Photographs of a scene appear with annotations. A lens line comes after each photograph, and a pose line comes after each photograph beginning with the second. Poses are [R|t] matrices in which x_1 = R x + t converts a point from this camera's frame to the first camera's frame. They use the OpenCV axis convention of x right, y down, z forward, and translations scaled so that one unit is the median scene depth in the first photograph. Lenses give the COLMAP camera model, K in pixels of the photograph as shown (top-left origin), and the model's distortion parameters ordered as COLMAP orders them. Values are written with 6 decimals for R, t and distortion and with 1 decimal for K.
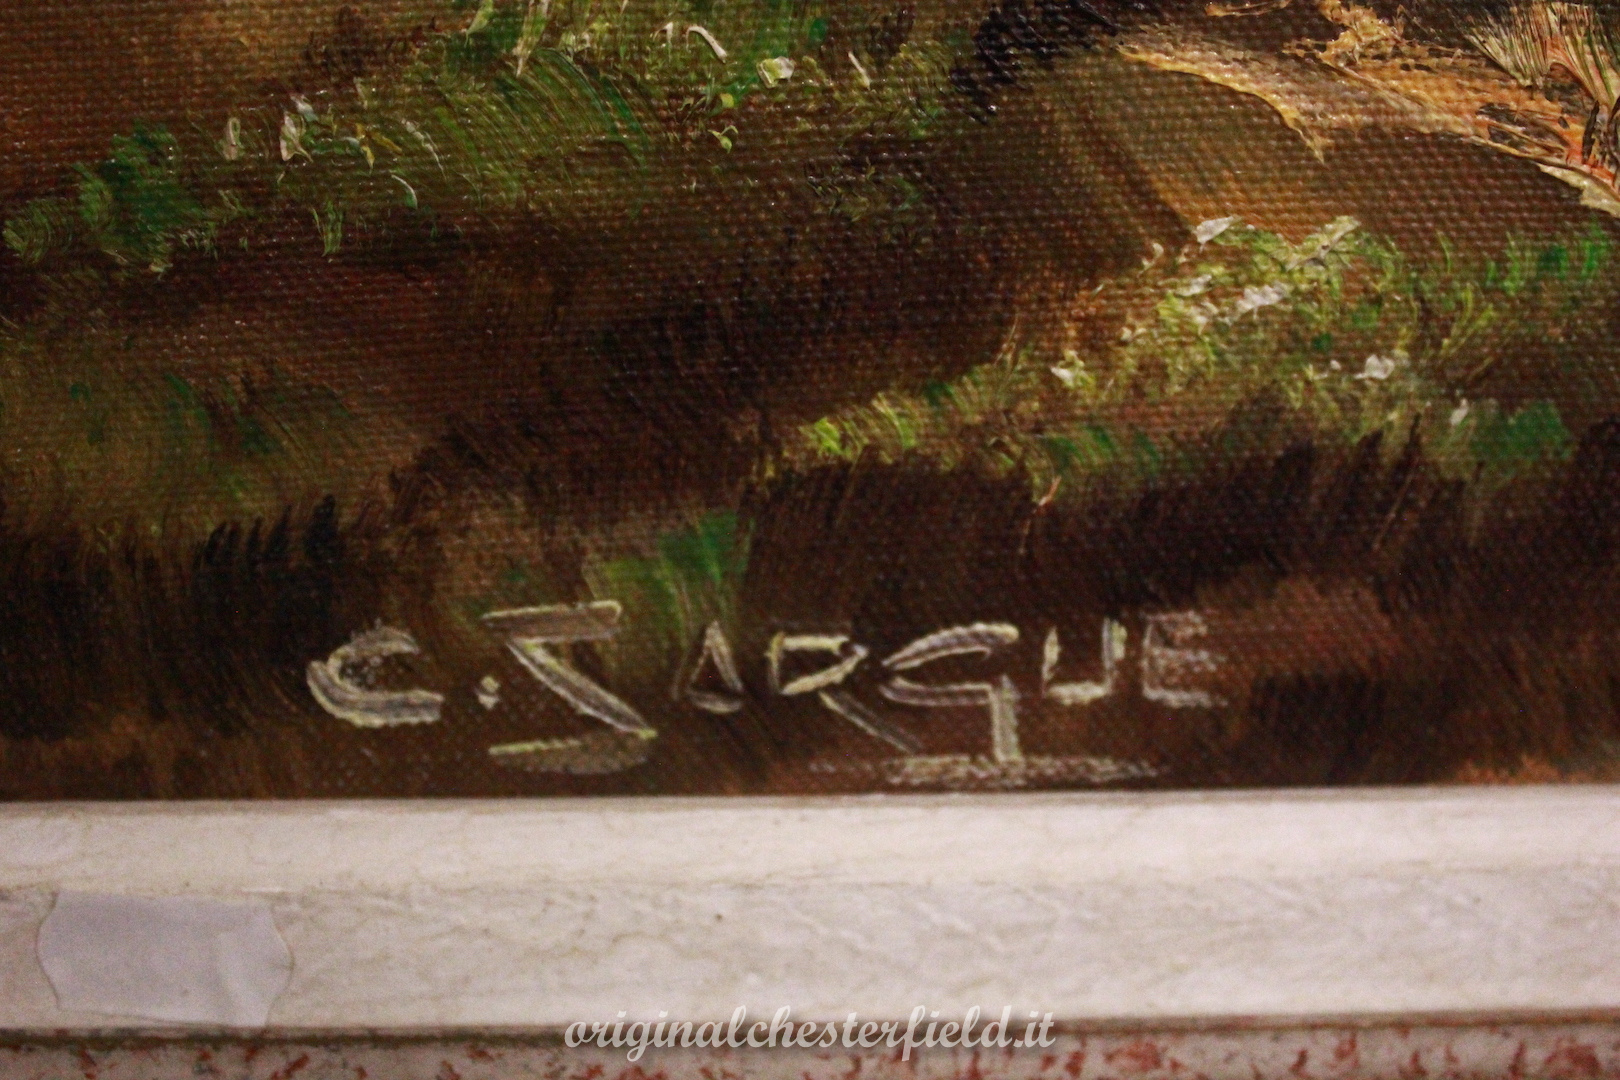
lens RADIAL K [[2132.6, 0, 810.1], [0, 2132.6, 543.8], [0, 0, 1]] dist [-0.054294, 0.000000]
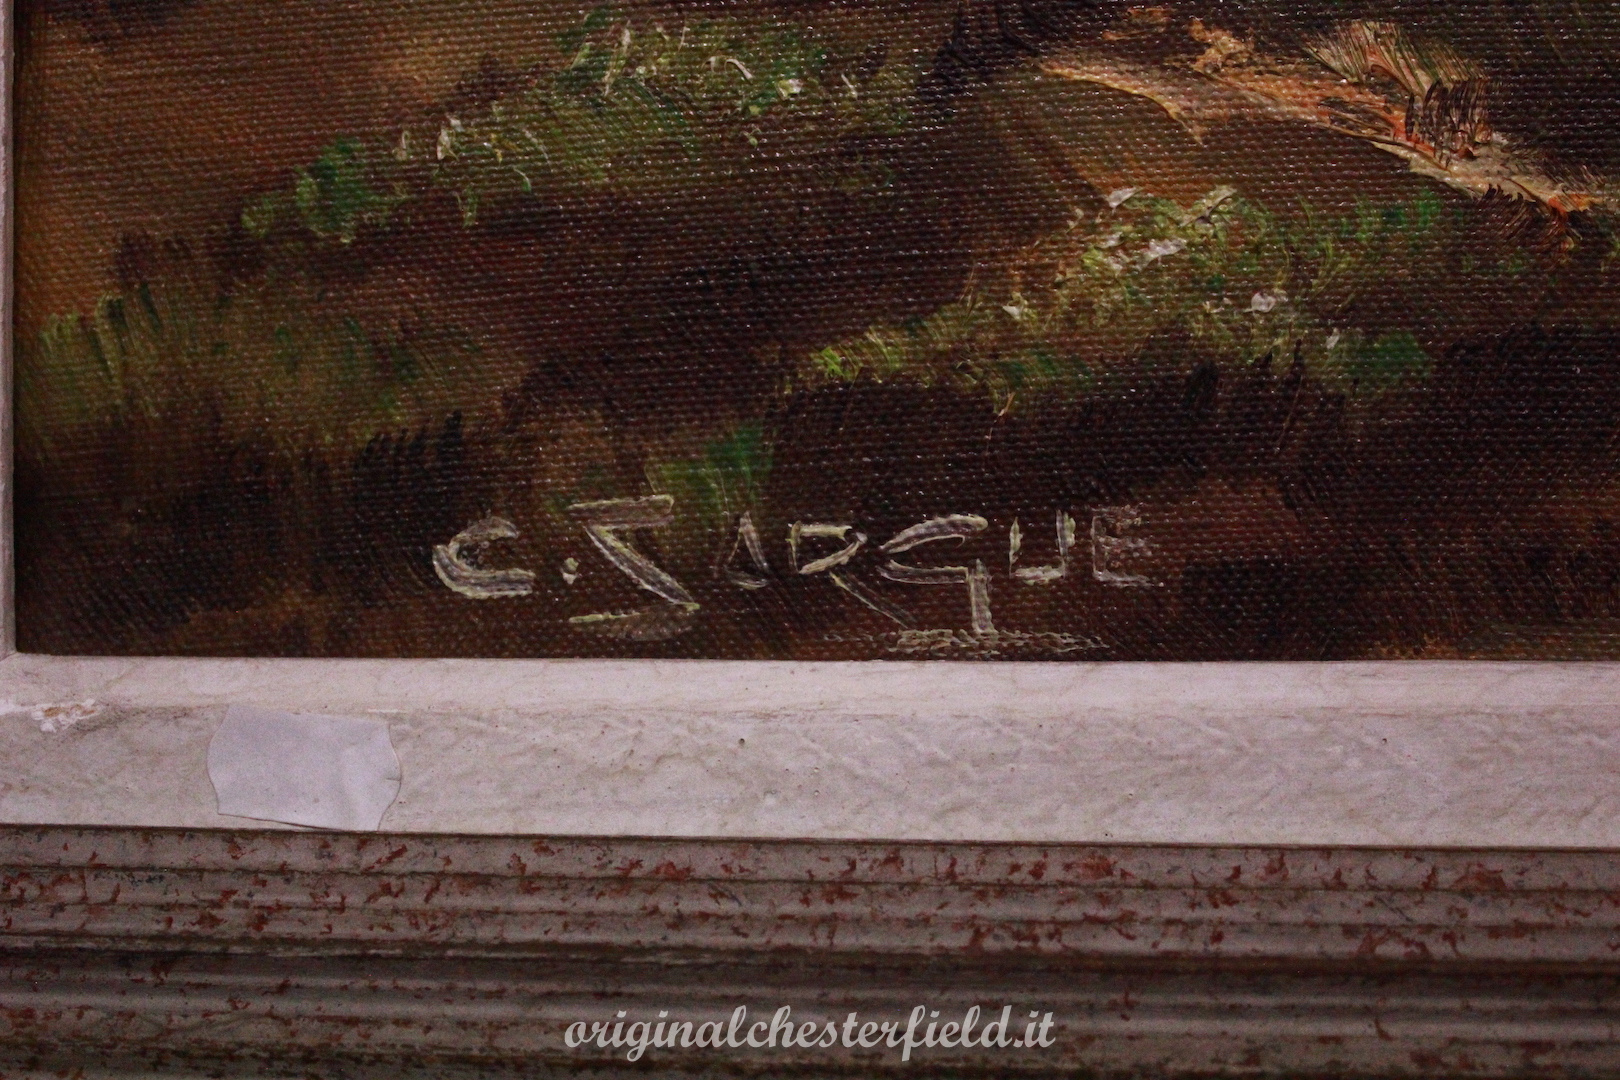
lens RADIAL K [[2132.6, 0, 810.3], [0, 2132.6, 534.0], [0, 0, 1]] dist [-0.054294, 0.000000]
pose [[0.990887, -0.018489, -0.133423, 0.165720], [-0.025646, 0.946518, -0.321630, 0.465294], [0.132234, 0.322120, 0.937418, -0.189328]]
